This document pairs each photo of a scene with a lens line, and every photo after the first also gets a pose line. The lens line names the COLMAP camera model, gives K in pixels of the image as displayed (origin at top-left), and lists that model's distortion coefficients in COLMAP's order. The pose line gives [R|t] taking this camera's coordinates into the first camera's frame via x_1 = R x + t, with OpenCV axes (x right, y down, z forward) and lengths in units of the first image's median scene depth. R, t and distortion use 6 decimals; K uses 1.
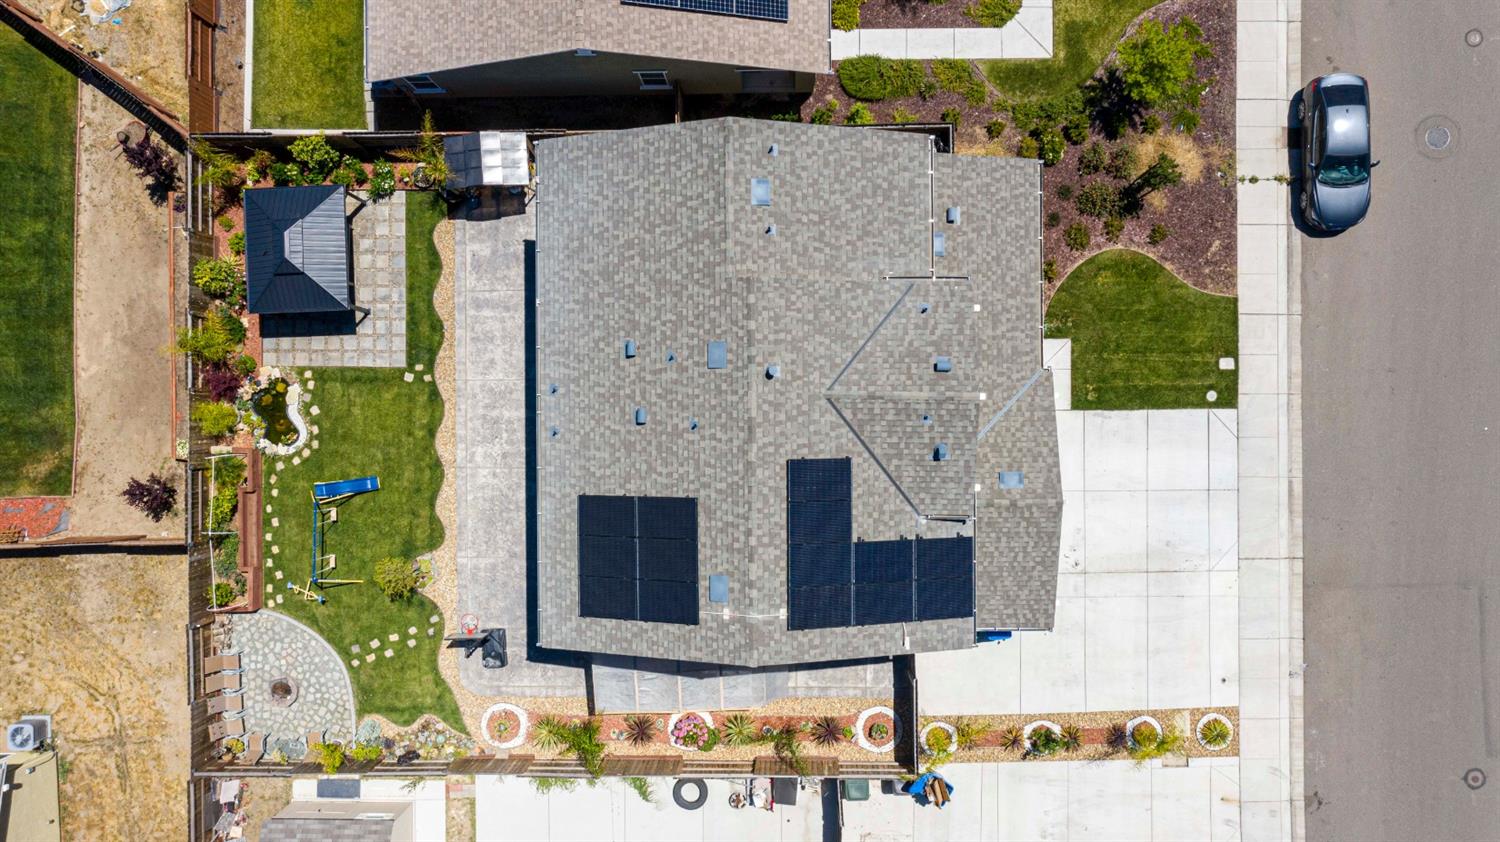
lens RADIAL K [[1177.2, 0, 748.1], [0, 1177.2, 412.8], [0, 0, 1]] dist [-0.011591, 0.005564]
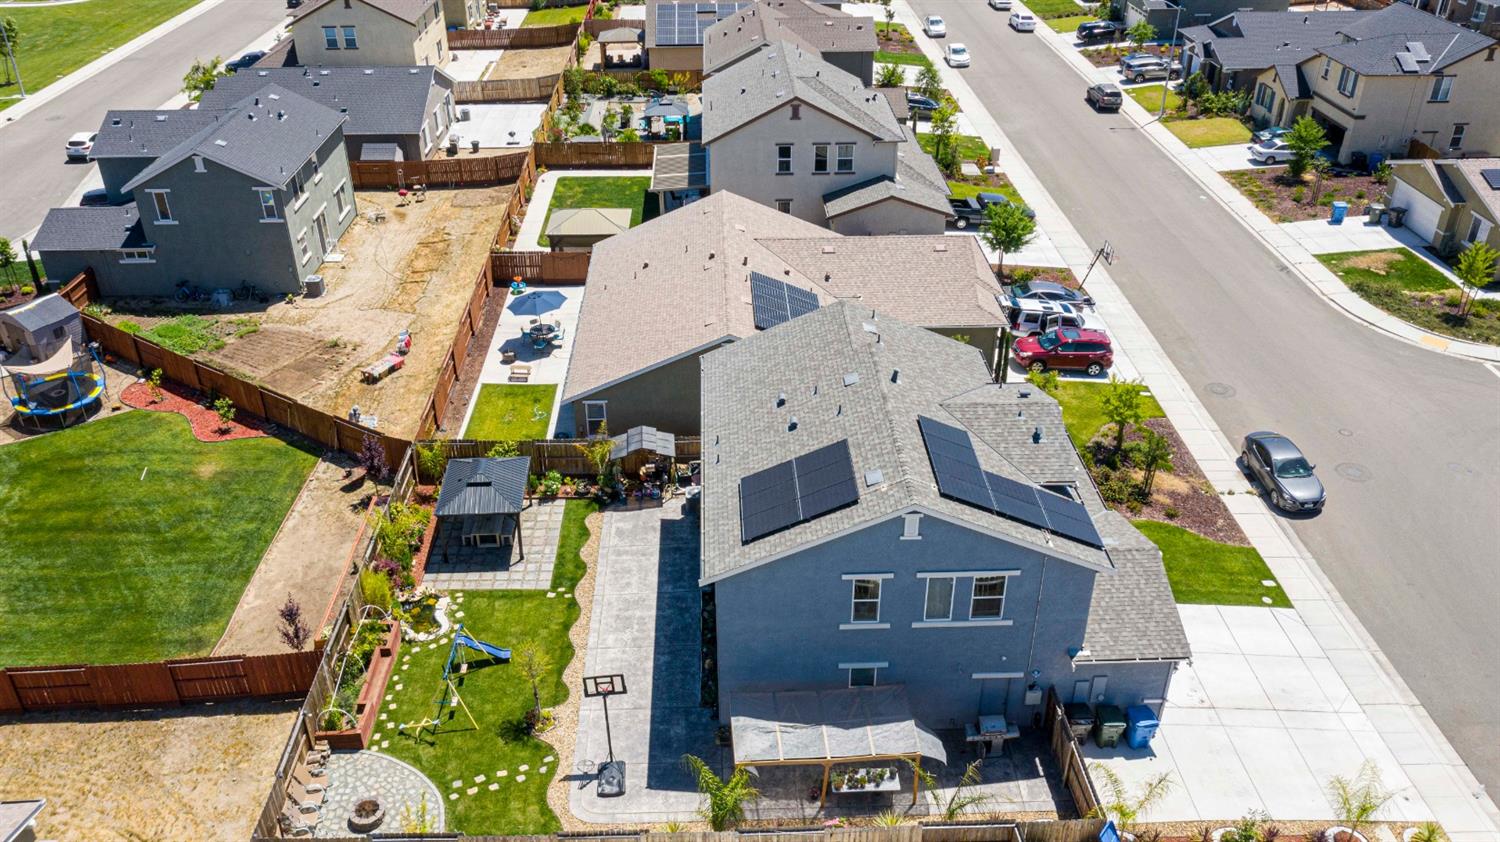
lens RADIAL K [[1177.2, 0, 748.1], [0, 1177.2, 412.8], [0, 0, 1]] dist [-0.011591, 0.005564]
pose [[0.999209, 0.011185, 0.038150, -0.147379], [0.027376, 0.502264, -0.864281, 0.848798], [-0.028828, 0.864642, 0.501561, 0.290379]]
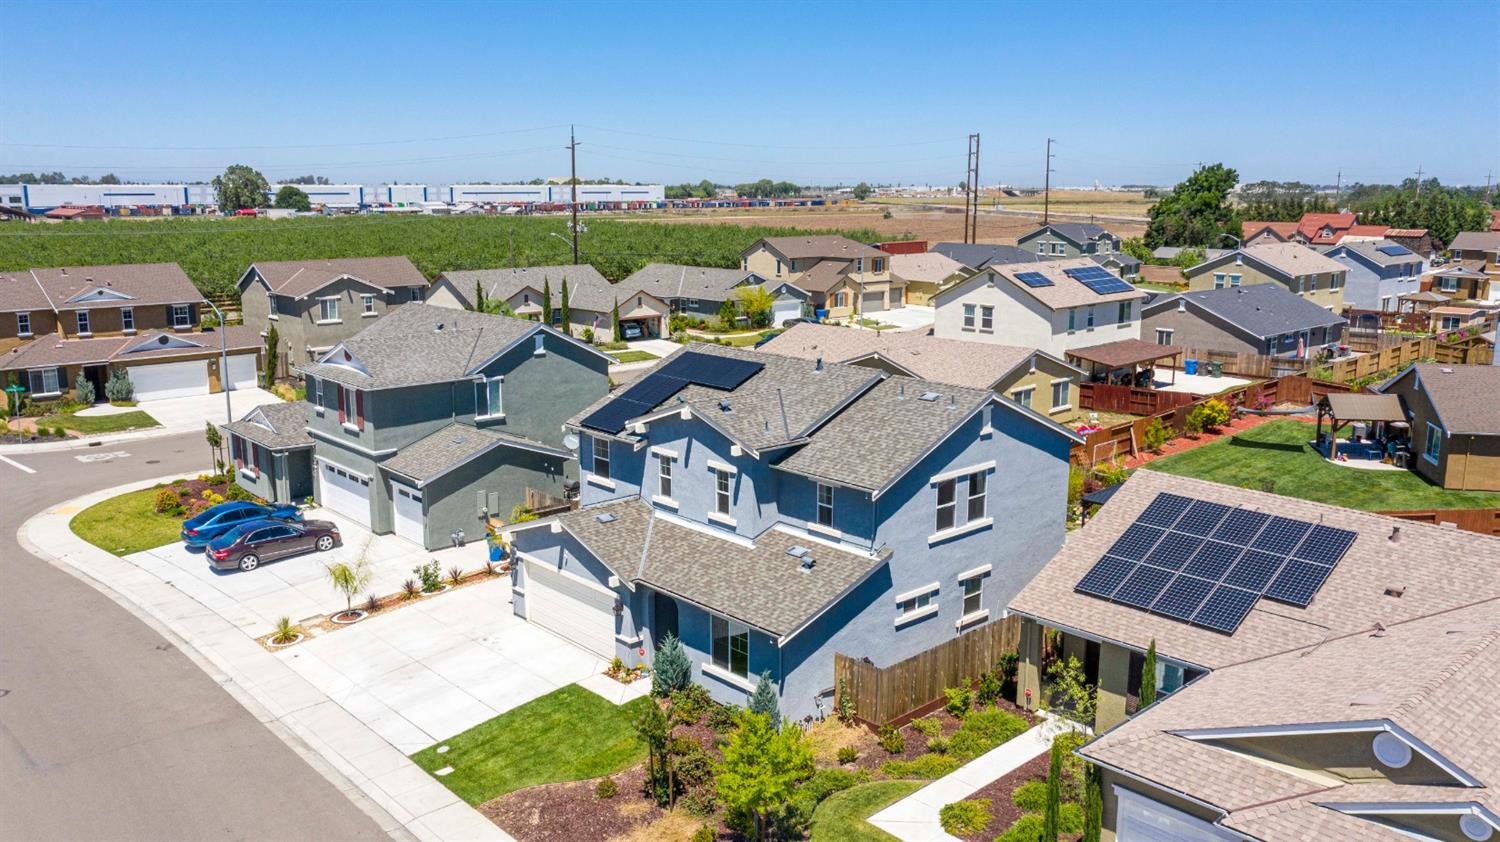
lens RADIAL K [[1177.2, 0, 748.1], [0, 1177.2, 412.8], [0, 0, 1]] dist [-0.011591, 0.005564]
pose [[-0.740039, 0.158137, -0.653709, 0.741405], [-0.672247, -0.144101, 0.726167, -0.737706], [0.020634, 0.976846, 0.212947, 0.580570]]
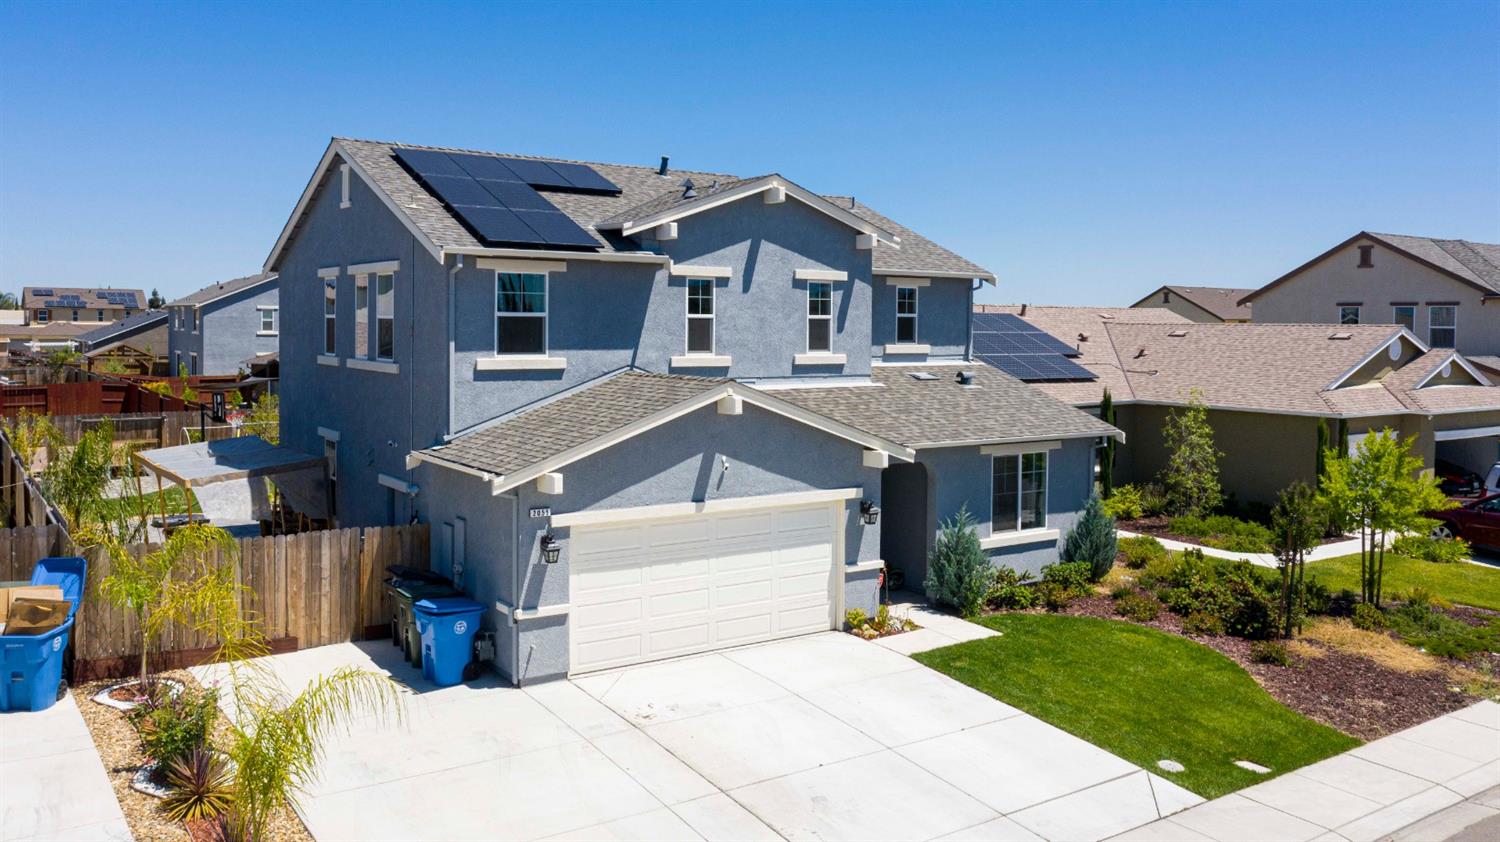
lens RADIAL K [[1196.6, 0, 745.8], [0, 1196.6, 352.9], [0, 0, 1]] dist [-0.006315, 0.001792]
pose [[0.566062, 0.060769, -0.822120, 0.637569], [-0.823759, 0.003543, -0.566928, 0.339035], [-0.031539, 0.998146, 0.052065, 0.832288]]
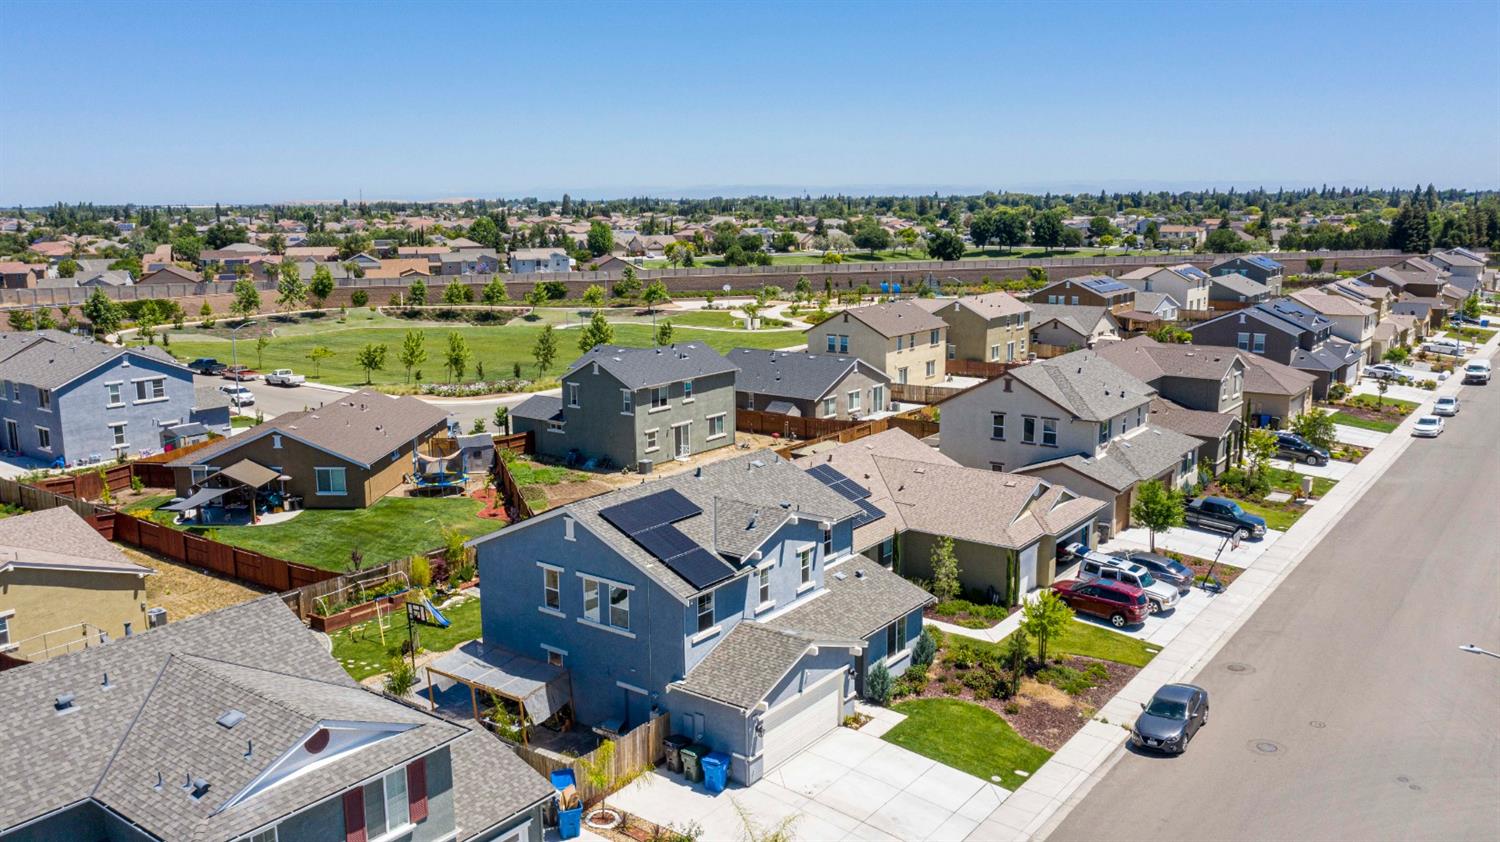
lens RADIAL K [[1177.2, 0, 748.1], [0, 1177.2, 412.8], [0, 0, 1]] dist [-0.011591, 0.005564]
pose [[0.796263, 0.135175, -0.589655, 0.809583], [-0.604613, 0.145238, -0.783166, 0.941229], [-0.020225, 0.980119, 0.197376, 0.440990]]
